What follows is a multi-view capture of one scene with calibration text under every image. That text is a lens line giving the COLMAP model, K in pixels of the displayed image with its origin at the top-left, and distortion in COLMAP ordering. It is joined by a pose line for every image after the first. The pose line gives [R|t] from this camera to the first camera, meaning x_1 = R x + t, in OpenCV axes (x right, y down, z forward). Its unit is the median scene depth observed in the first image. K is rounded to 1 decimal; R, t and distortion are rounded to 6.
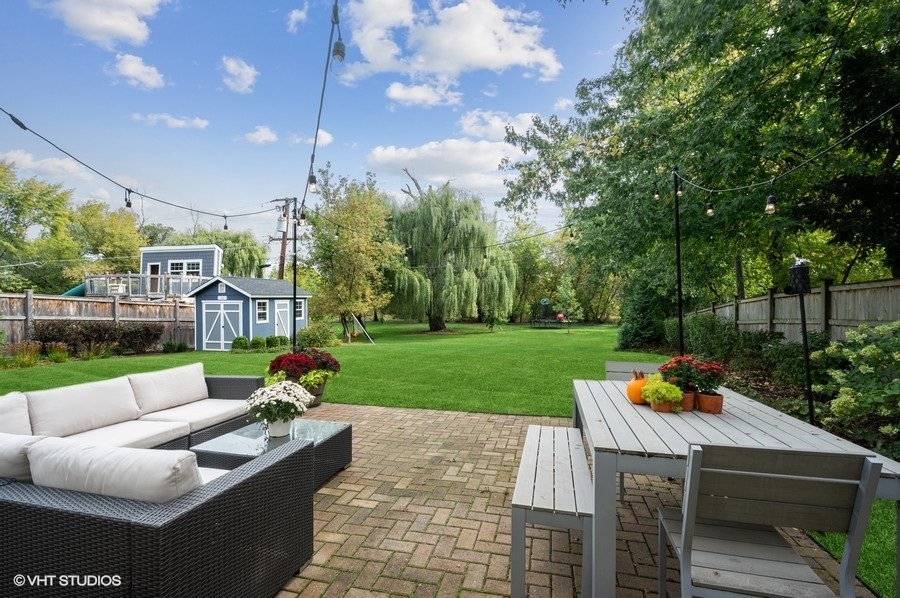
lens RADIAL K [[397.6, 0, 454.1], [0, 397.6, 301.1], [0, 0, 1]] dist [-0.000380, 0.000062]
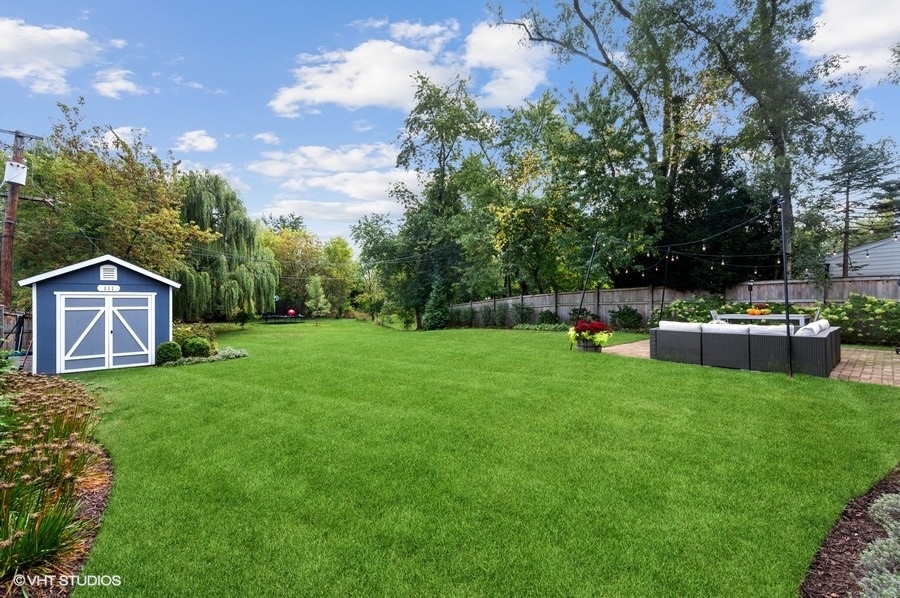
lens RADIAL K [[351.8, 0, 443.2], [0, 351.8, 298.1], [0, 0, 1]] dist [-0.001220, -0.000116]
pose [[0.609517, 0.001753, 0.792771, -0.655580], [0.001833, 0.999992, -0.003621, 0.010667], [-0.792771, 0.003660, 0.609509, 0.190824]]
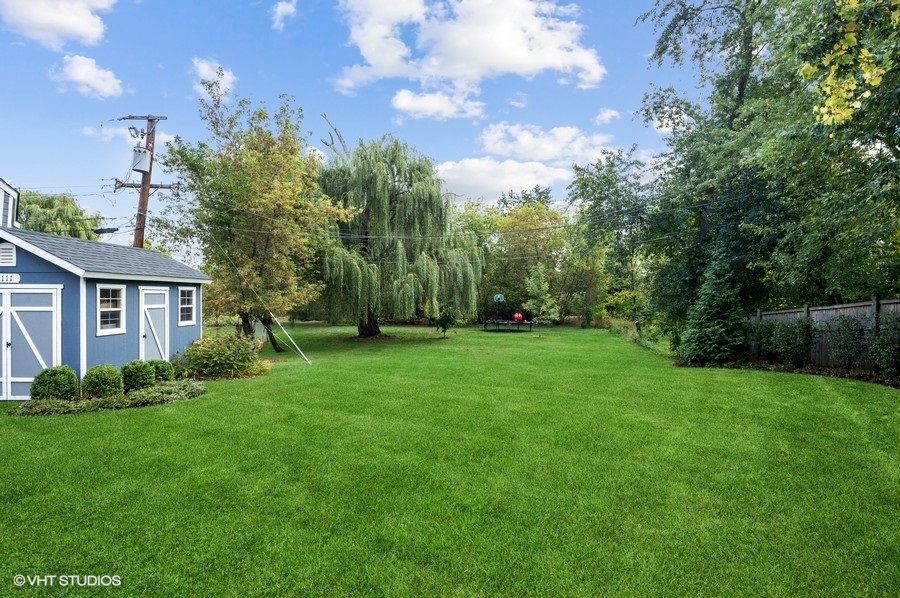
lens RADIAL K [[445.8, 0, 449.7], [0, 445.8, 296.6], [0, 0, 1]] dist [-0.000505, -0.000594]
pose [[0.972990, 0.005762, 0.230775, -0.207057], [-0.004441, 0.999971, -0.006247, 0.012245], [-0.230804, 0.005053, 0.972987, 0.382425]]
